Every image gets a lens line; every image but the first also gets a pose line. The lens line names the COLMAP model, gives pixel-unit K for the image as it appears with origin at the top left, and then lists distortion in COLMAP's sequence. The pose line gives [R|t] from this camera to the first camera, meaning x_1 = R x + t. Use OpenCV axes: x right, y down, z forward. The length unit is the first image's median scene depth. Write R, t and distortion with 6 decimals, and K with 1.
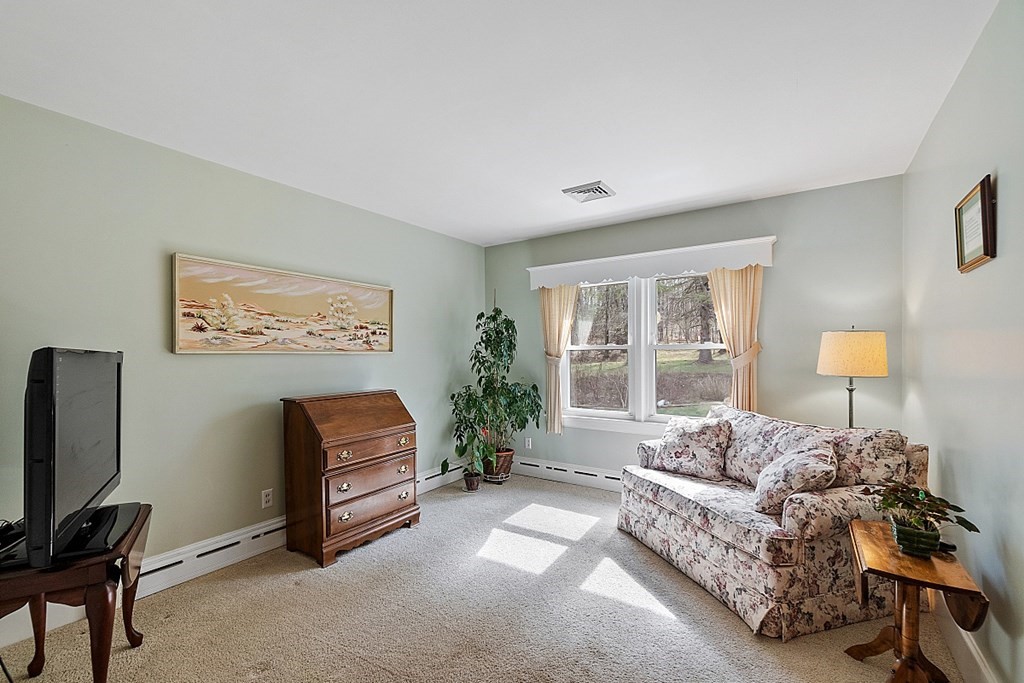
lens RADIAL K [[443.6, 0, 497.1], [0, 443.6, 353.8], [0, 0, 1]] dist [-0.002608, -0.000151]
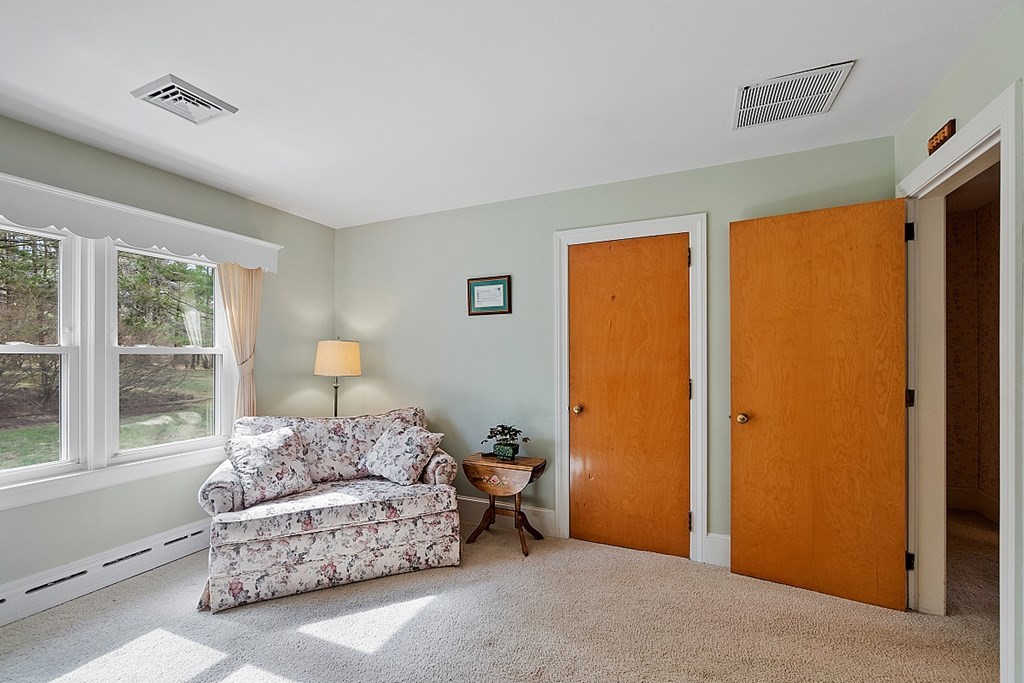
lens RADIAL K [[443.6, 0, 497.1], [0, 443.6, 353.8], [0, 0, 1]] dist [-0.002608, -0.000151]
pose [[-0.168343, 0.012451, 0.985650, -0.536872], [0.009363, 0.999895, -0.011032, 0.003809], [-0.985684, 0.007371, -0.168442, 0.759265]]
